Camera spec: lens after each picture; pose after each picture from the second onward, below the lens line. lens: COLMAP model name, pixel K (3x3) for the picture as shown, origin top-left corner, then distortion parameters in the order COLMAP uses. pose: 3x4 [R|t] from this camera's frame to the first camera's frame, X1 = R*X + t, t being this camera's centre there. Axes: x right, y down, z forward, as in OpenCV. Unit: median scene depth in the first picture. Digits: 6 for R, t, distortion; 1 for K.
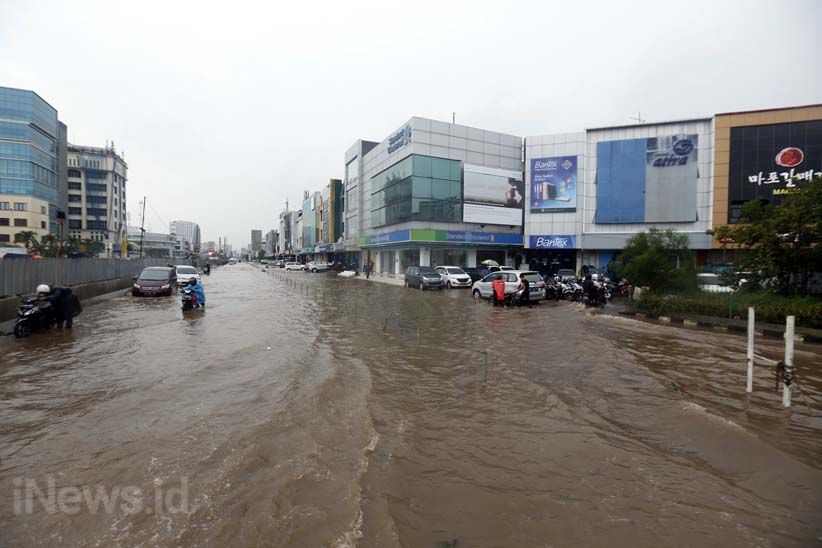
lens RADIAL K [[368.9, 0, 407.2], [0, 368.9, 274.0], [0, 0, 1]] dist [-0.028854, 0.000634]
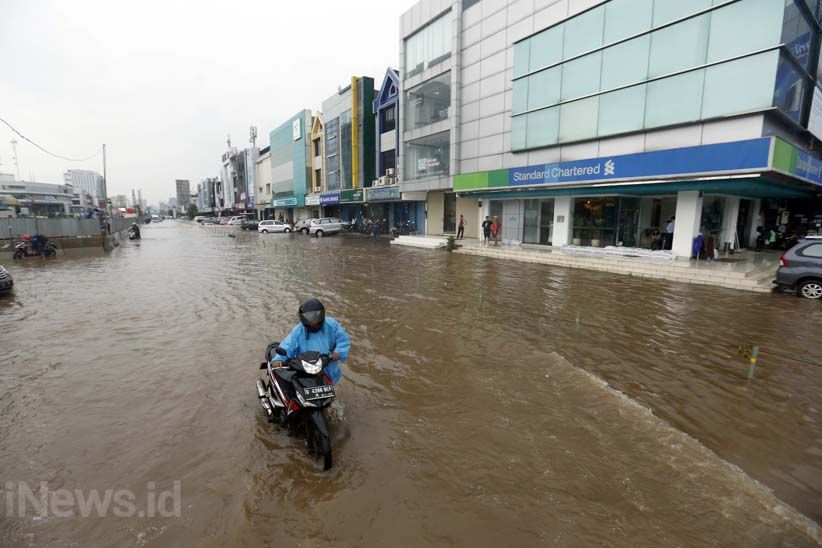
lens RADIAL K [[368.9, 0, 415.7], [0, 368.9, 270.0], [0, 0, 1]] dist [-0.028854, 0.000634]
pose [[0.982966, -0.033087, 0.180782, -0.112368], [0.012877, 0.993642, 0.111845, -0.008624], [-0.183333, -0.107612, 0.977143, 0.190768]]
